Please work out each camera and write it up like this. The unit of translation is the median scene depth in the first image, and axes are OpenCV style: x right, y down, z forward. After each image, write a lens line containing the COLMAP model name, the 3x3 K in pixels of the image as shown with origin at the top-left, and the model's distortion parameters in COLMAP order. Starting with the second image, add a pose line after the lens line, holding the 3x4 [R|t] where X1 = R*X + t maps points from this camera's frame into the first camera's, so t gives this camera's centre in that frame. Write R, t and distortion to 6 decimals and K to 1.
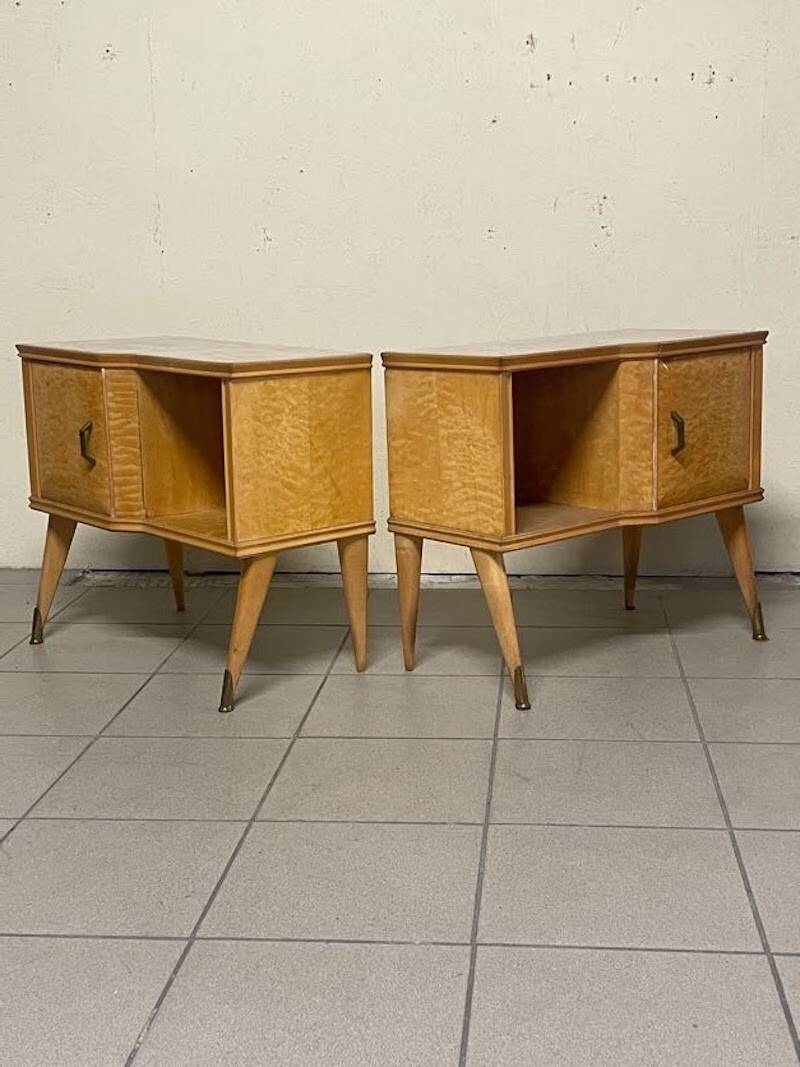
lens RADIAL K [[1432.2, 0, 400.0], [0, 1432.2, 533.5], [0, 0, 1]] dist [0.092216, -0.025569]
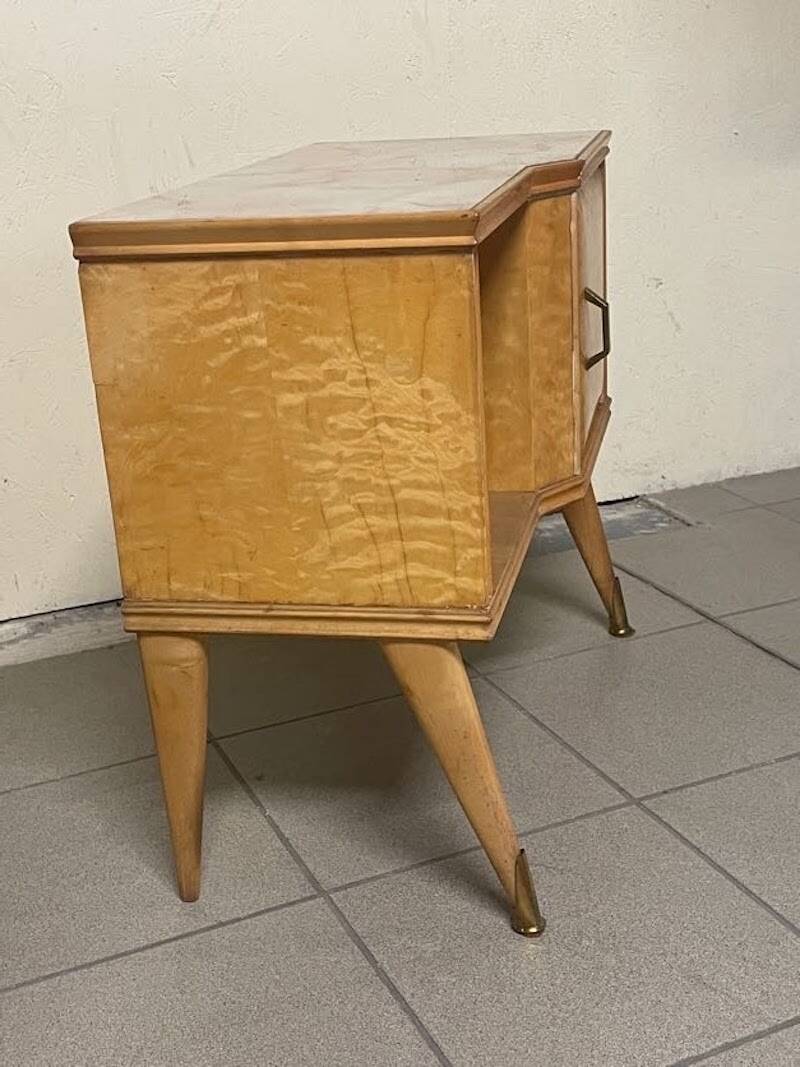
lens RADIAL K [[1432.2, 0, 400.0], [0, 1432.2, 533.5], [0, 0, 1]] dist [0.092216, -0.025569]
pose [[0.780248, -0.215662, 0.587114, -0.204261], [0.146757, 0.975595, 0.163328, -0.095000], [-0.608009, -0.041273, 0.792857, 0.618320]]
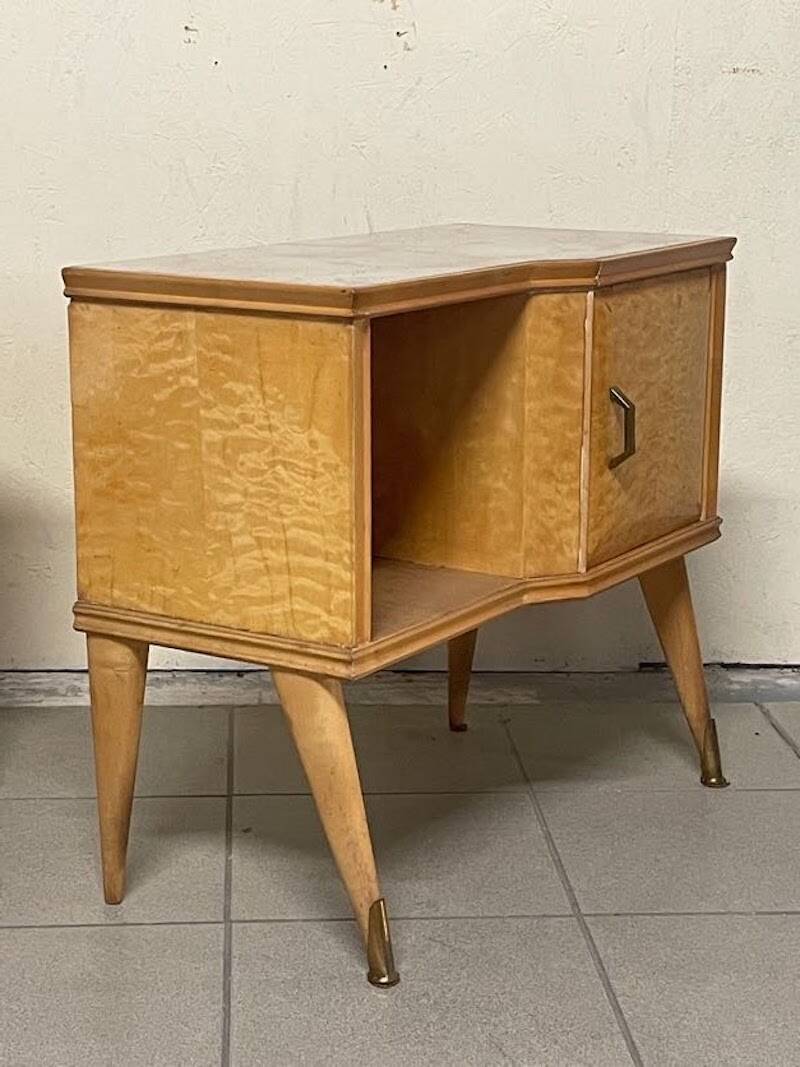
lens RADIAL K [[2084.3, 0, 424.5], [0, 2084.3, 533.7], [0, 0, 1]] dist [0.086577, 0.003152]
pose [[0.946750, -0.027054, 0.320830, -0.128846], [0.019510, 0.999453, 0.026709, -0.053422], [-0.321377, -0.019027, 0.946760, 0.290038]]
